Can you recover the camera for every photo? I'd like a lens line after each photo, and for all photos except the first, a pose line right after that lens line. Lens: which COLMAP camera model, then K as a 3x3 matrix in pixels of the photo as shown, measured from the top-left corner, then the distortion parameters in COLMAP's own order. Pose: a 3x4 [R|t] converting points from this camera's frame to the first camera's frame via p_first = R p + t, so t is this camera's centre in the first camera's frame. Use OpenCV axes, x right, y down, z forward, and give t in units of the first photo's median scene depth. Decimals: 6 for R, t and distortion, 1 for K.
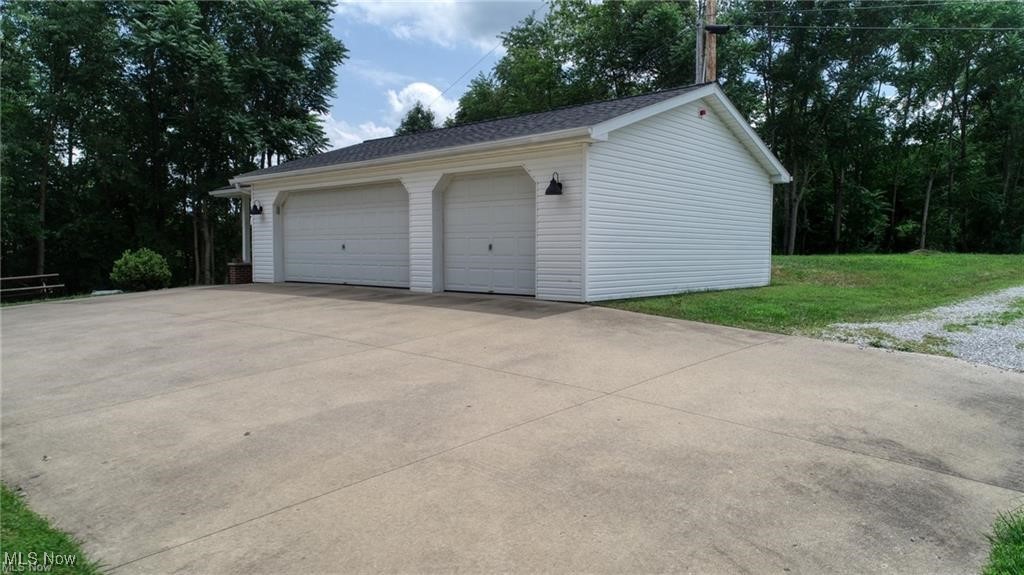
lens RADIAL K [[690.3, 0, 511.2], [0, 690.3, 287.5], [0, 0, 1]] dist [-0.014173, -0.004351]
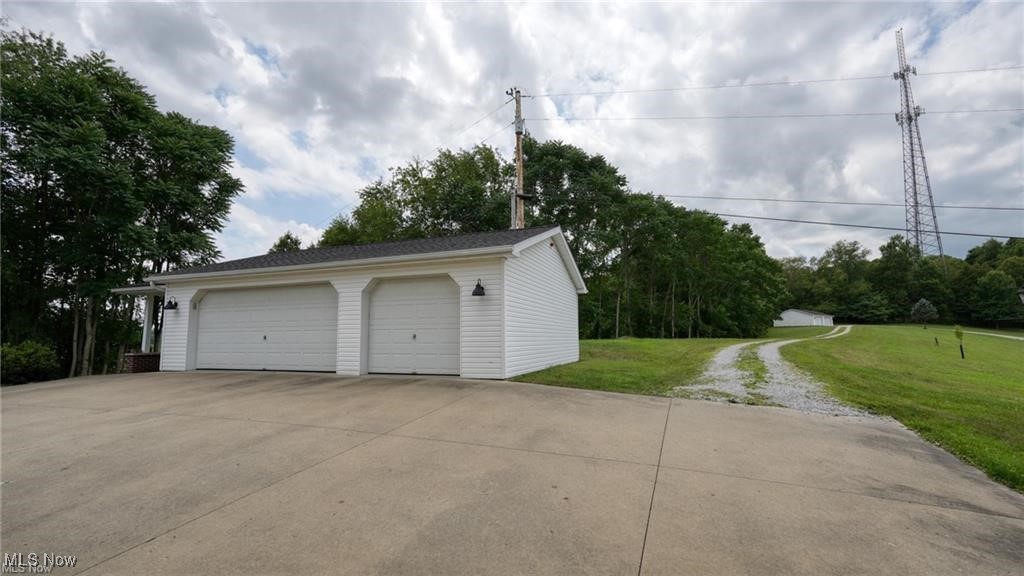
lens RADIAL K [[448.9, 0, 514.9], [0, 448.9, 287.8], [0, 0, 1]] dist [-0.006684, 0.002838]
pose [[0.930593, 0.030657, 0.364769, -0.115253], [0.030341, 0.986598, -0.160324, -0.006975], [-0.364795, 0.160264, 0.917191, 0.123241]]
